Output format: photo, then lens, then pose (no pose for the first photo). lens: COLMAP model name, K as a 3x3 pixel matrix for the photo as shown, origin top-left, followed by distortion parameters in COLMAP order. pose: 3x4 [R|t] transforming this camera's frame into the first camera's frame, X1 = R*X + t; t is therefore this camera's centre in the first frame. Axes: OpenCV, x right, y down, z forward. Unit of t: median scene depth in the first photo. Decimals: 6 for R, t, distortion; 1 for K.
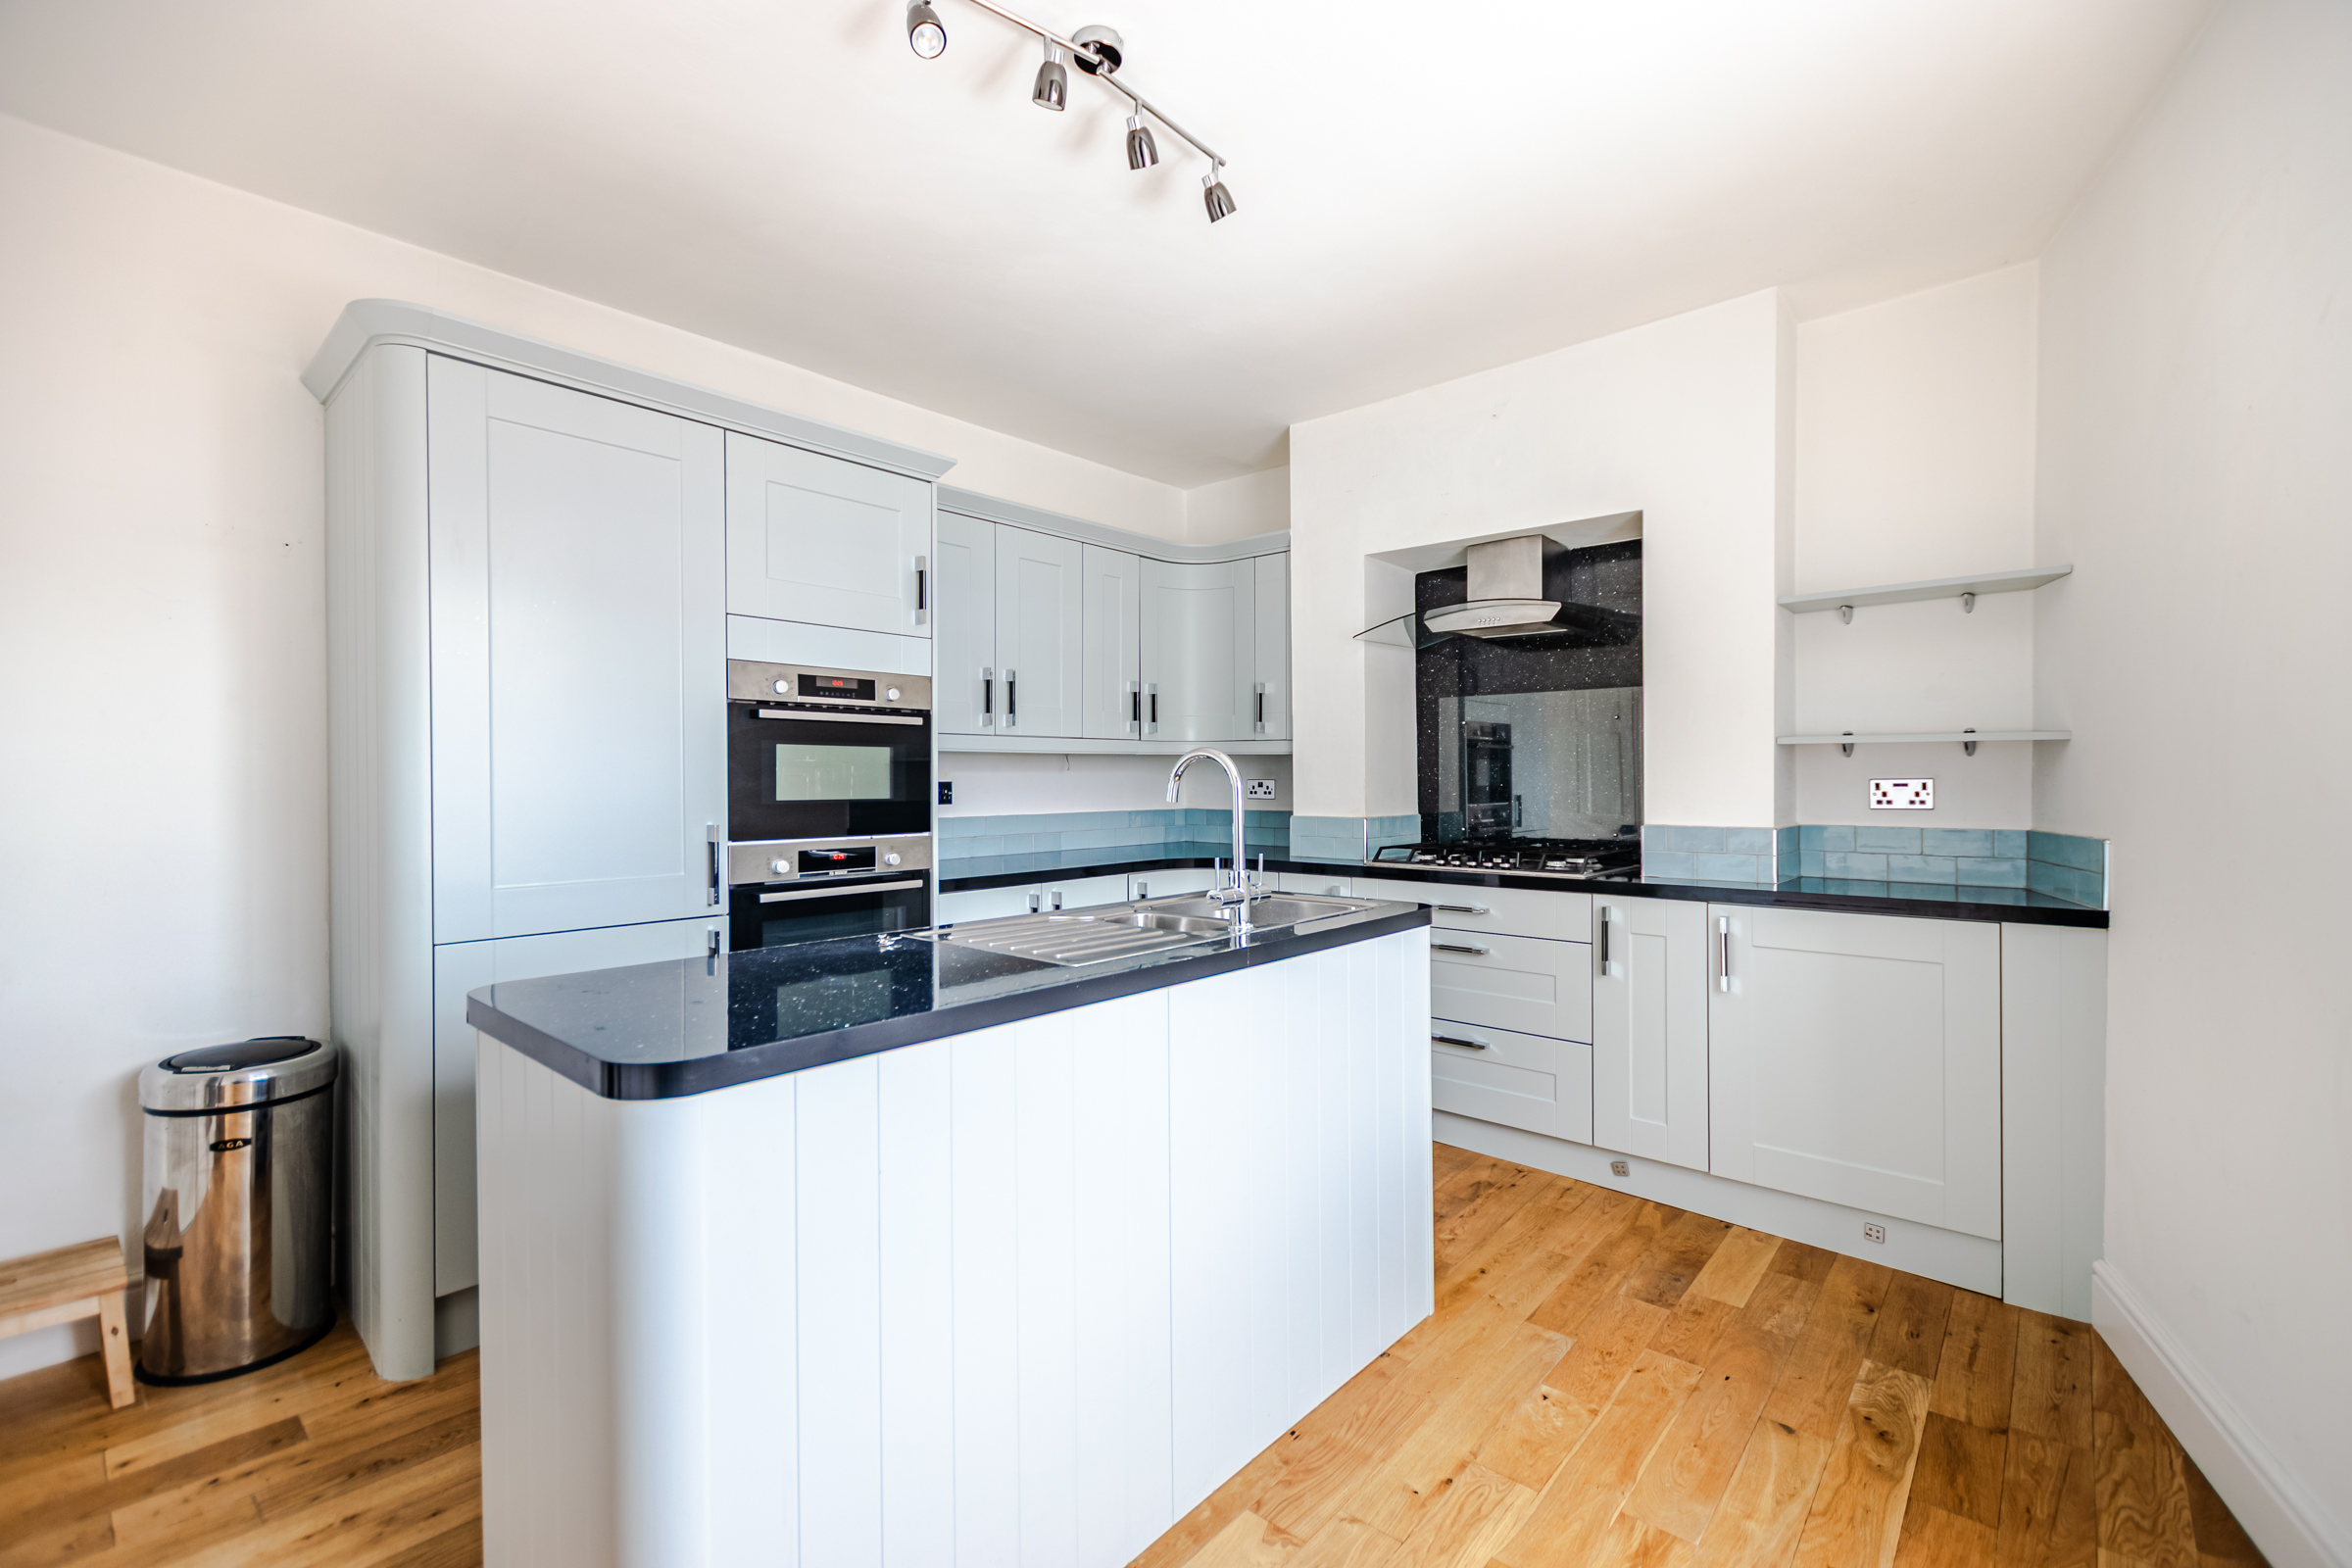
lens RADIAL K [[1017.2, 0, 1162.9], [0, 1017.2, 784.0], [0, 0, 1]] dist [-0.000742, -0.000069]
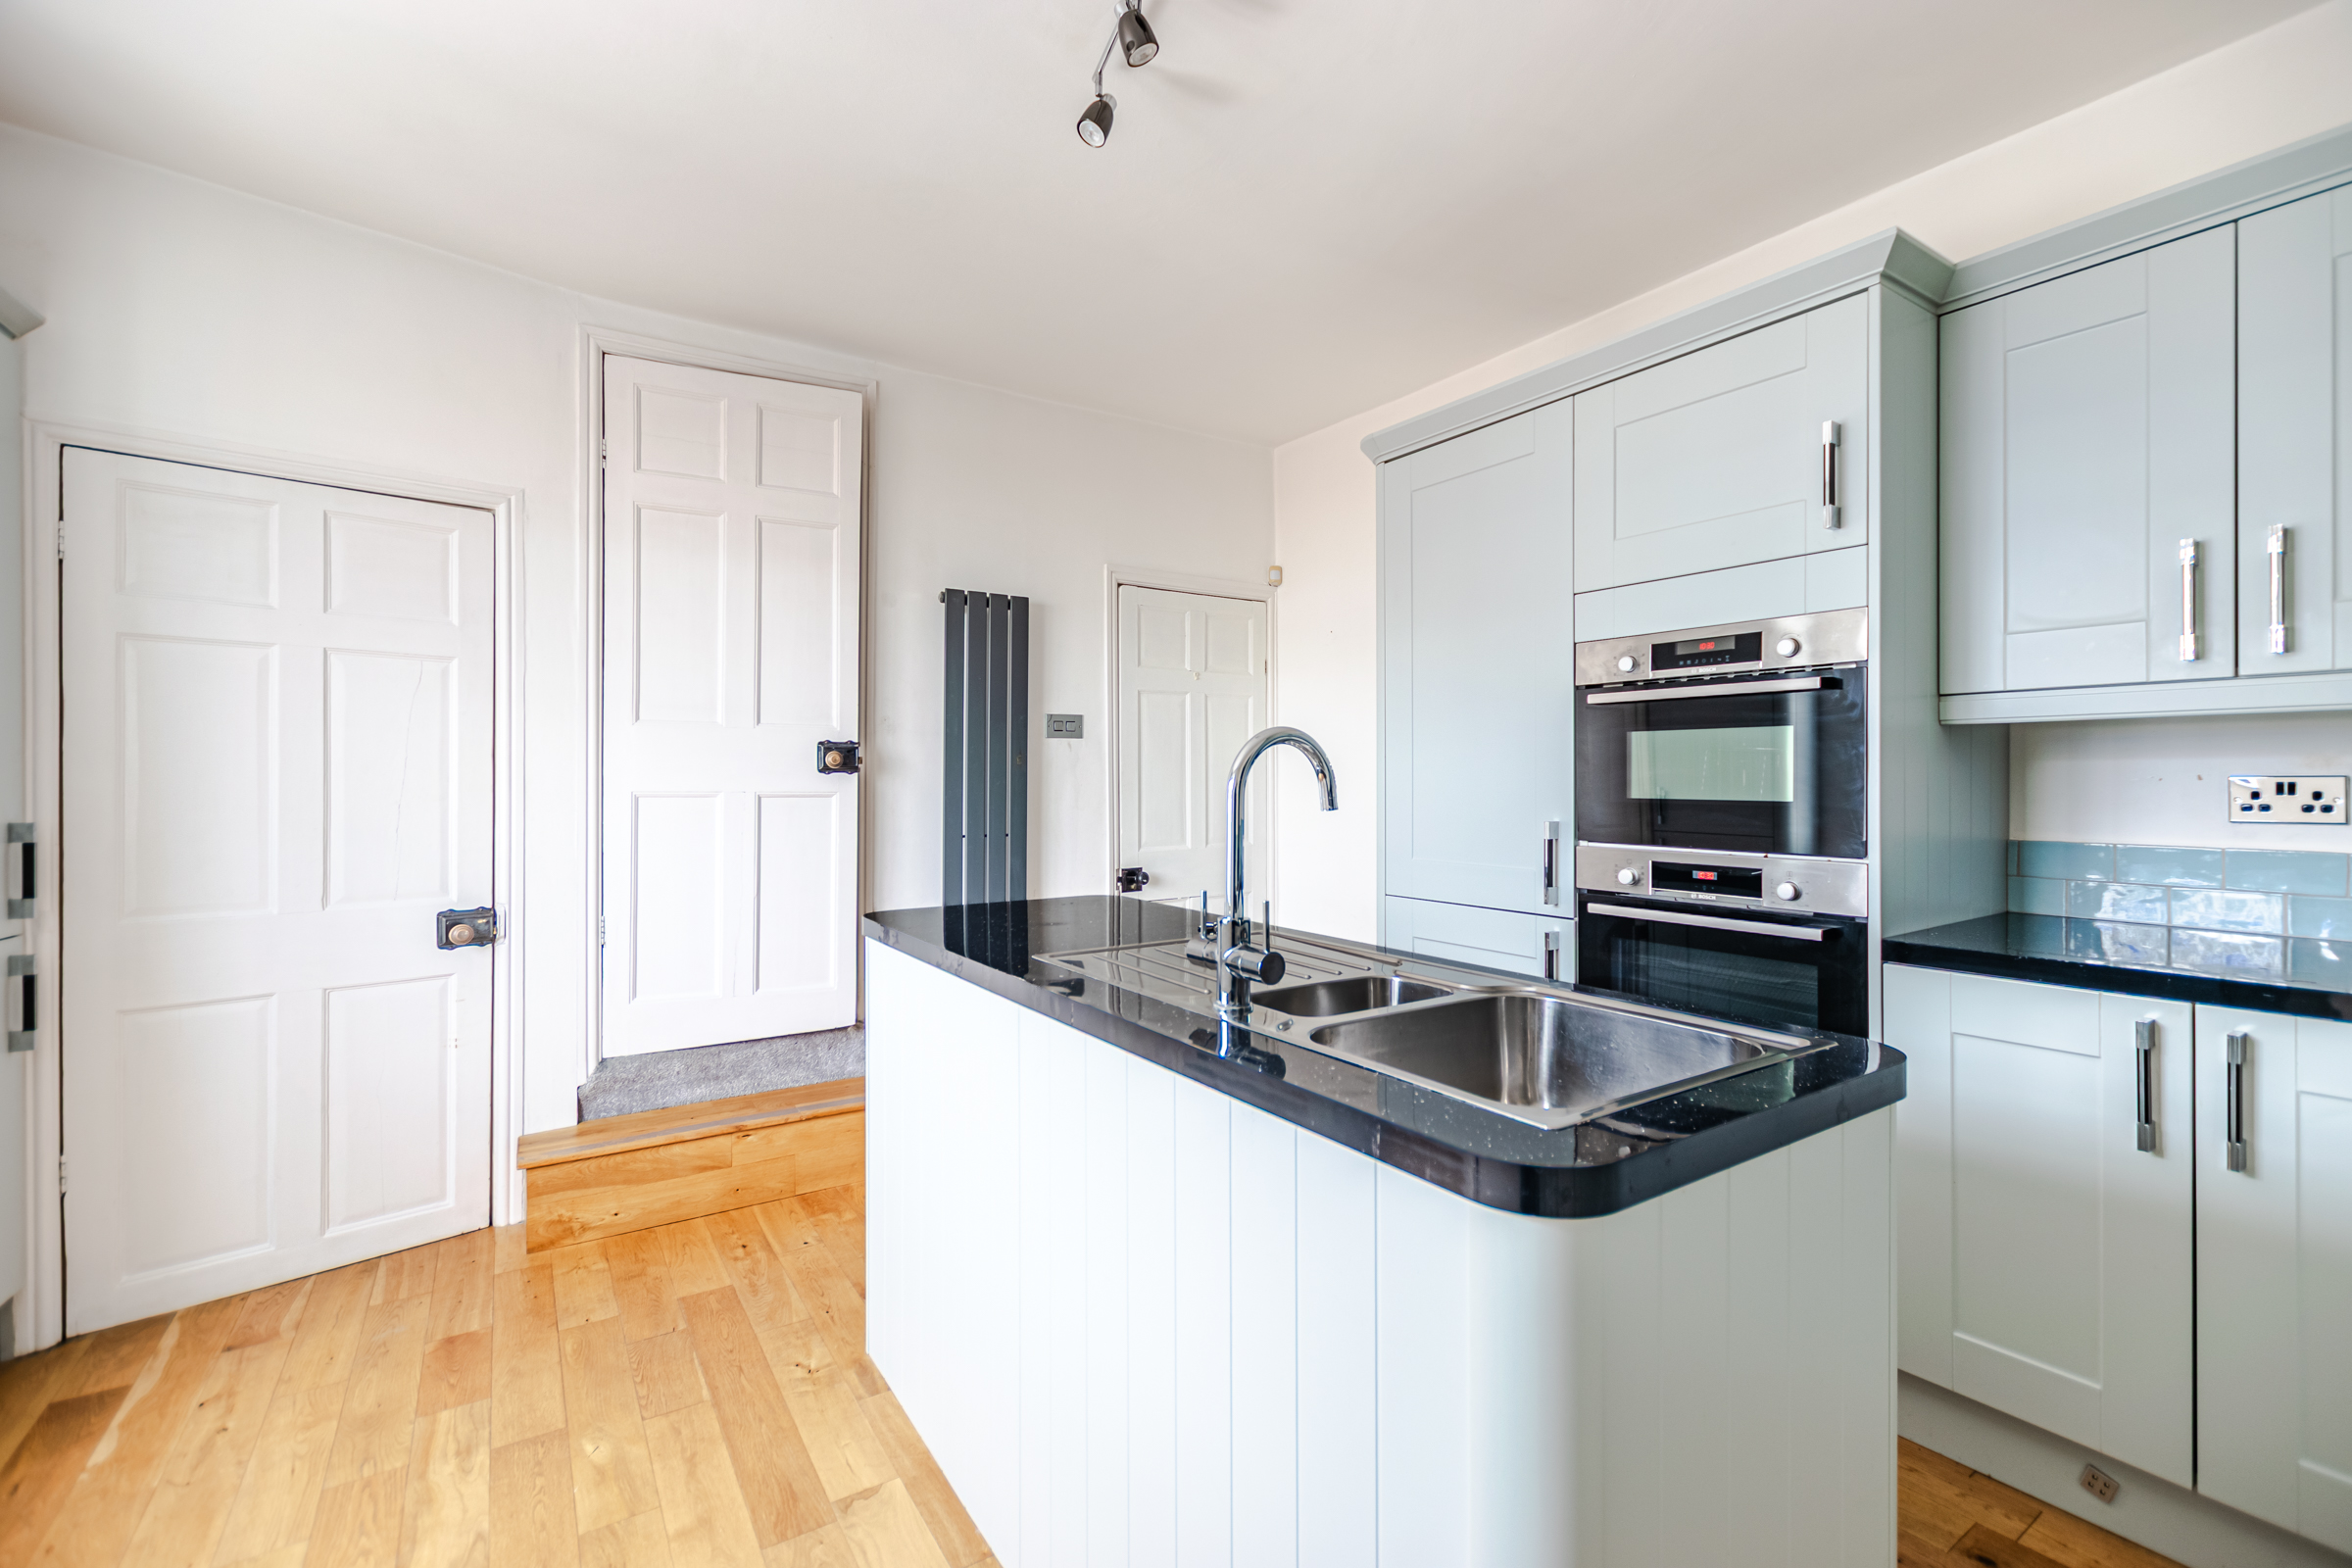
lens RADIAL K [[1017.2, 0, 1171.4], [0, 1017.2, 779.1], [0, 0, 1]] dist [-0.000742, -0.000069]
pose [[-0.240817, 0.003591, -0.970564, 0.523137], [-0.004757, 0.999977, 0.004880, -0.001703], [0.970559, 0.005792, -0.240795, 0.813027]]
